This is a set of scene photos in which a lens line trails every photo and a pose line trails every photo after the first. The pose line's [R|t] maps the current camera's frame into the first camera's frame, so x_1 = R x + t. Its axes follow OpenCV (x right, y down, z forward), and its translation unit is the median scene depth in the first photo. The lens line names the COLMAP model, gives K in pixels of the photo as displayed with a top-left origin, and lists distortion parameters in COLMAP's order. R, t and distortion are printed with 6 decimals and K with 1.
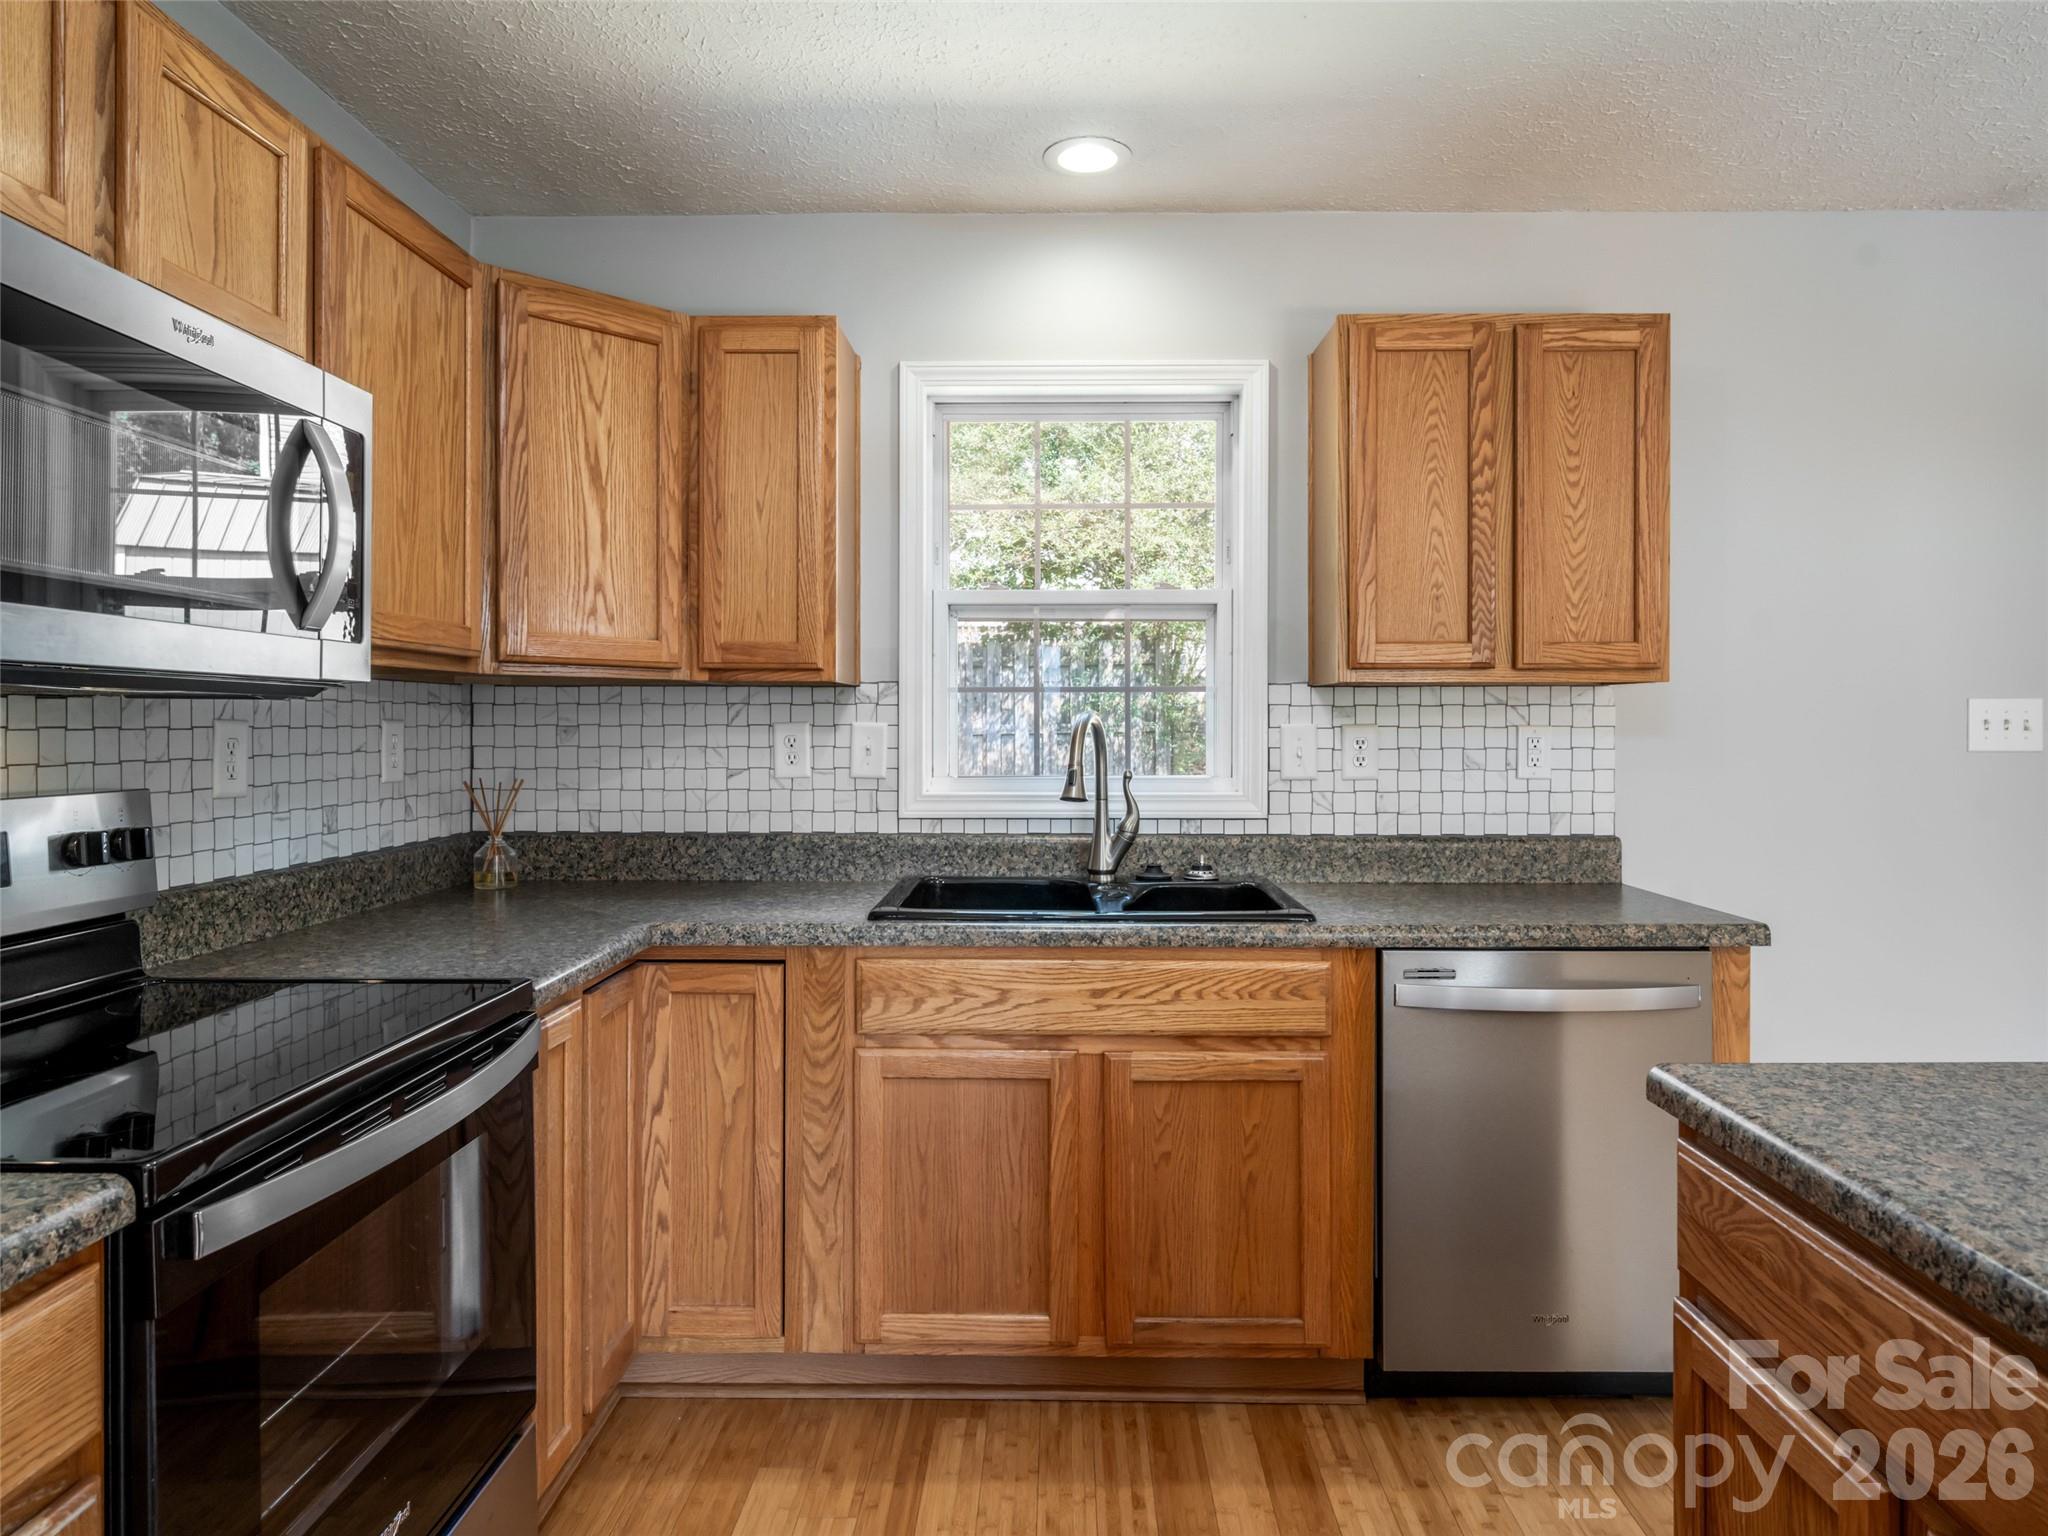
lens RADIAL K [[1252.0, 0, 1049.2], [0, 1252.0, 731.5], [0, 0, 1]] dist [-0.001873, -0.000101]
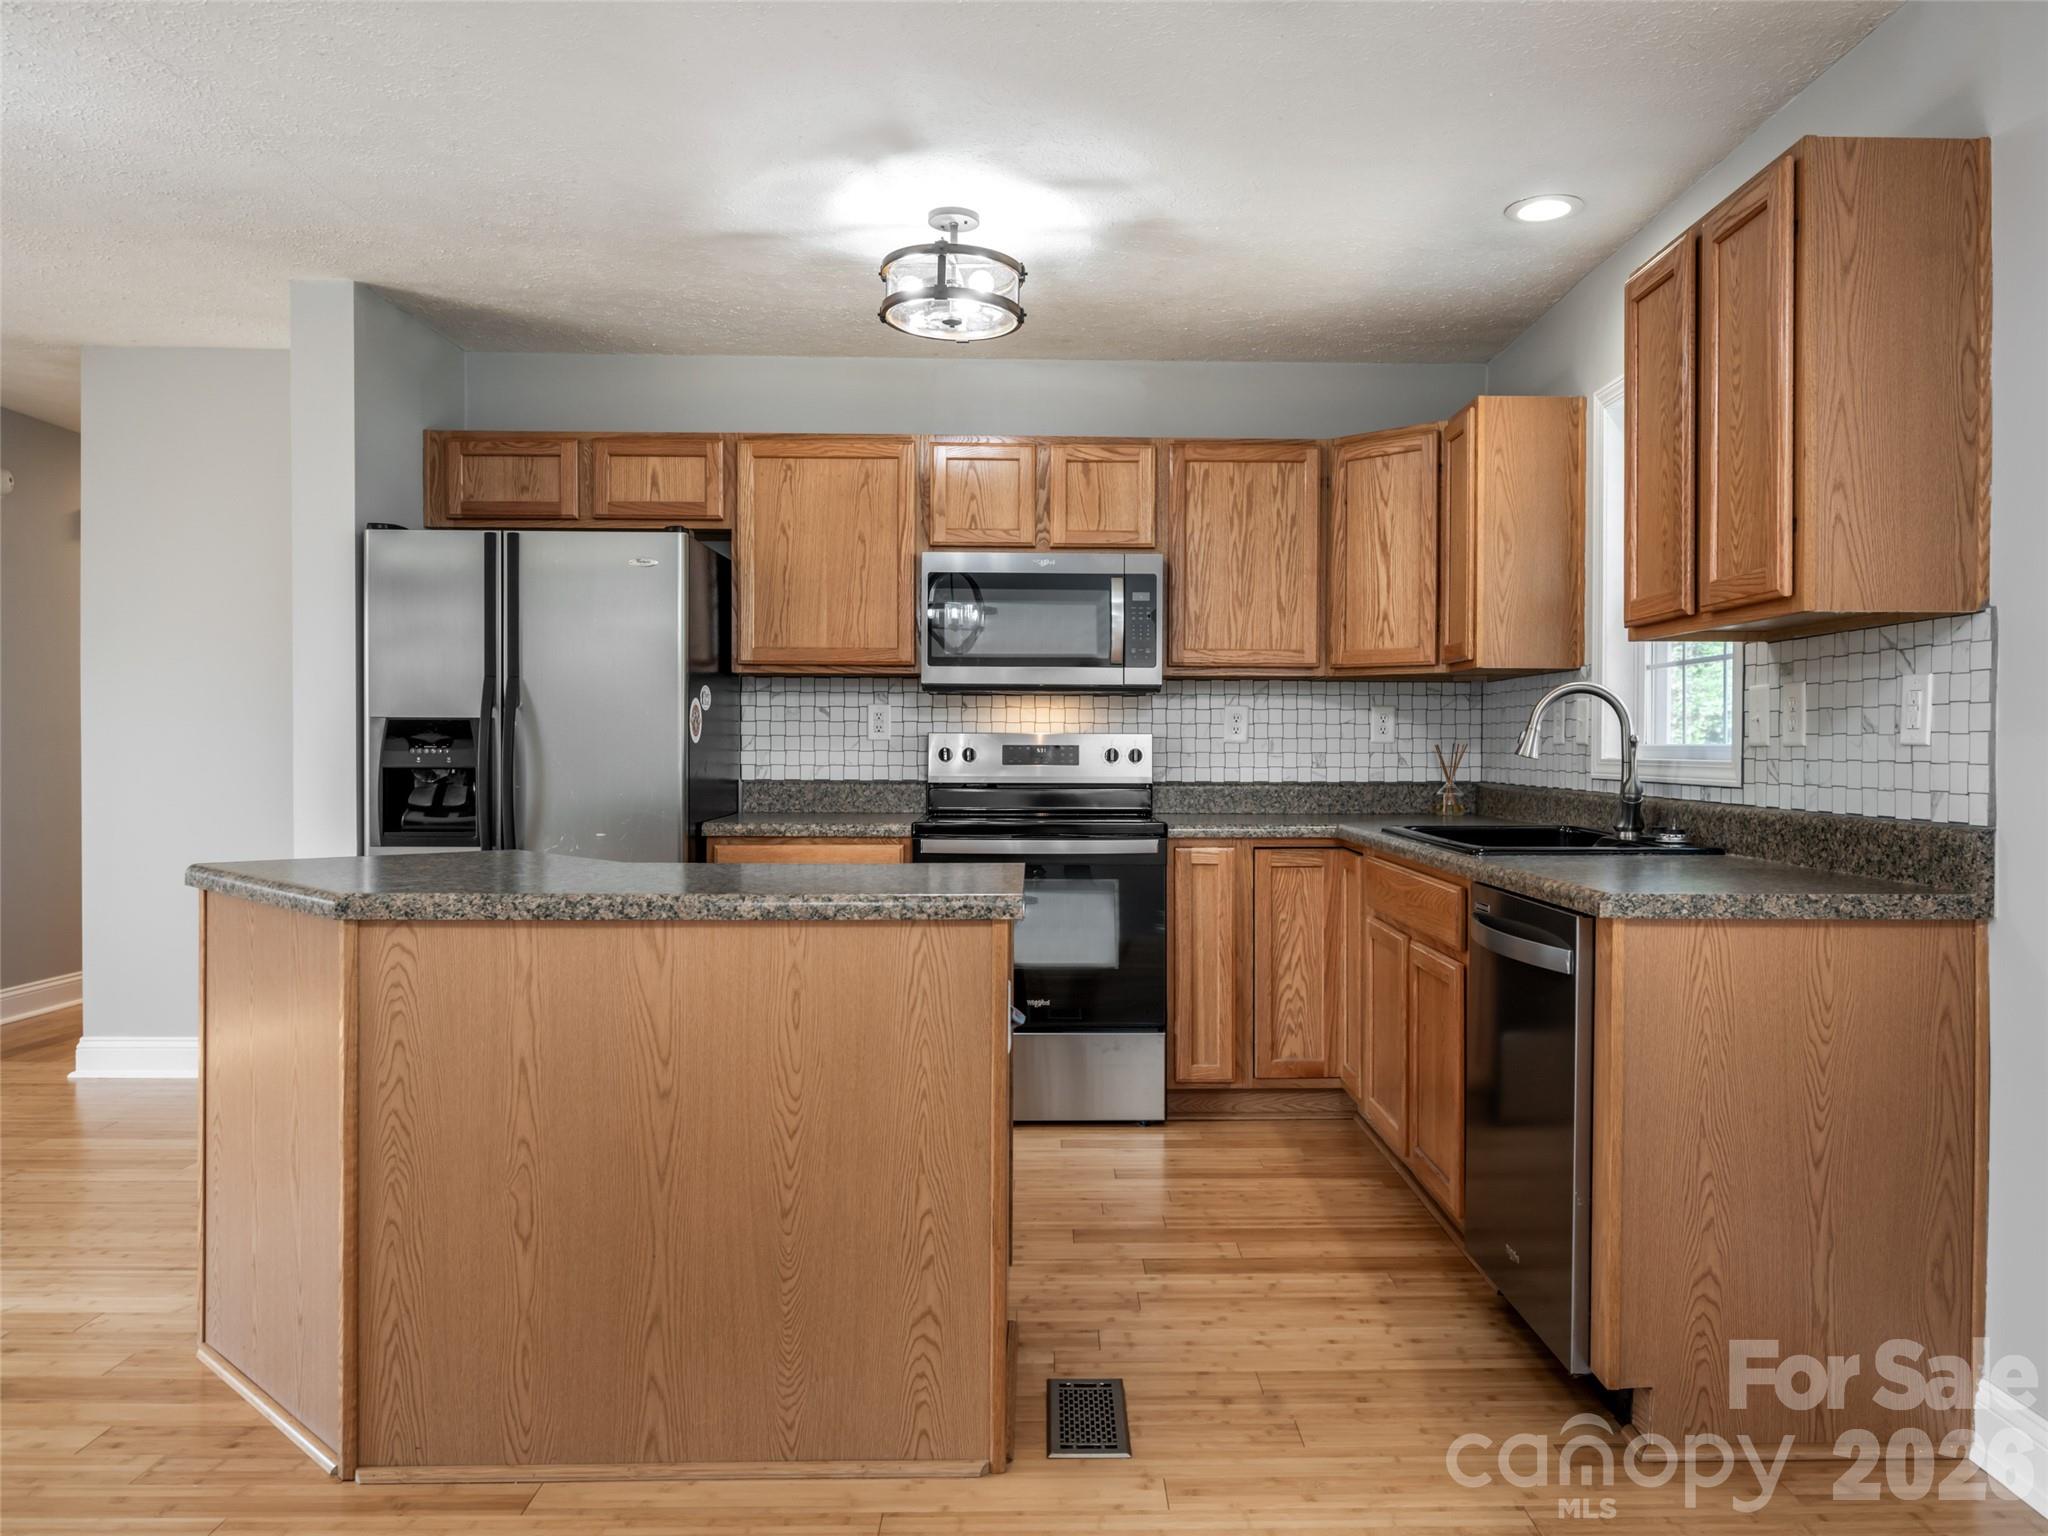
lens RADIAL K [[1441.8, 0, 1086.6], [0, 1441.8, 764.0], [0, 0, 1]] dist [-0.002550, -0.001725]
pose [[0.042720, 0.012882, -0.999004, 1.368165], [-0.009638, 0.999876, 0.012481, 0.048139], [0.999041, 0.009095, 0.042839, 0.520361]]
